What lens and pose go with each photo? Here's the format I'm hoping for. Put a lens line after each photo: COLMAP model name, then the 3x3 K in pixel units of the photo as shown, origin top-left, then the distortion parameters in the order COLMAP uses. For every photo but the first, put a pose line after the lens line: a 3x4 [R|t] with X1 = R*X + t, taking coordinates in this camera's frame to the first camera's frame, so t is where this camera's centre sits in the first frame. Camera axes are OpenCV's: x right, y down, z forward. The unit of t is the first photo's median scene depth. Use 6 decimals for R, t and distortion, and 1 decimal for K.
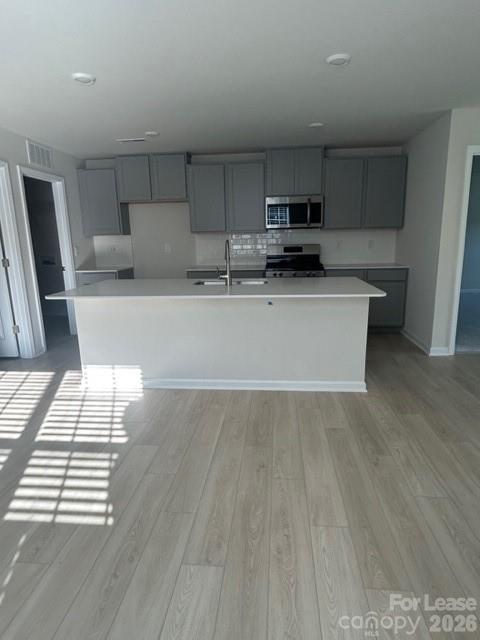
lens RADIAL K [[376.3, 0, 242.9], [0, 376.3, 319.8], [0, 0, 1]] dist [-0.003601, -0.000382]
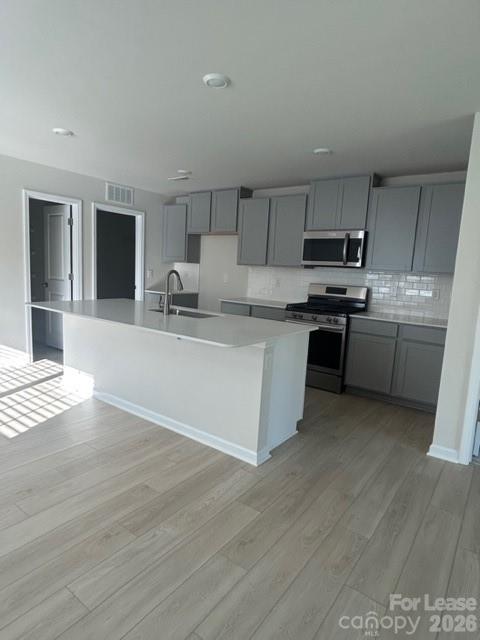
lens RADIAL K [[376.3, 0, 242.9], [0, 376.3, 319.8], [0, 0, 1]] dist [-0.003601, -0.000382]
pose [[0.854218, 0.137133, -0.501503, 0.523543], [-0.180790, 0.982740, -0.039218, -0.062204], [0.487469, 0.124168, 0.864266, 0.196699]]
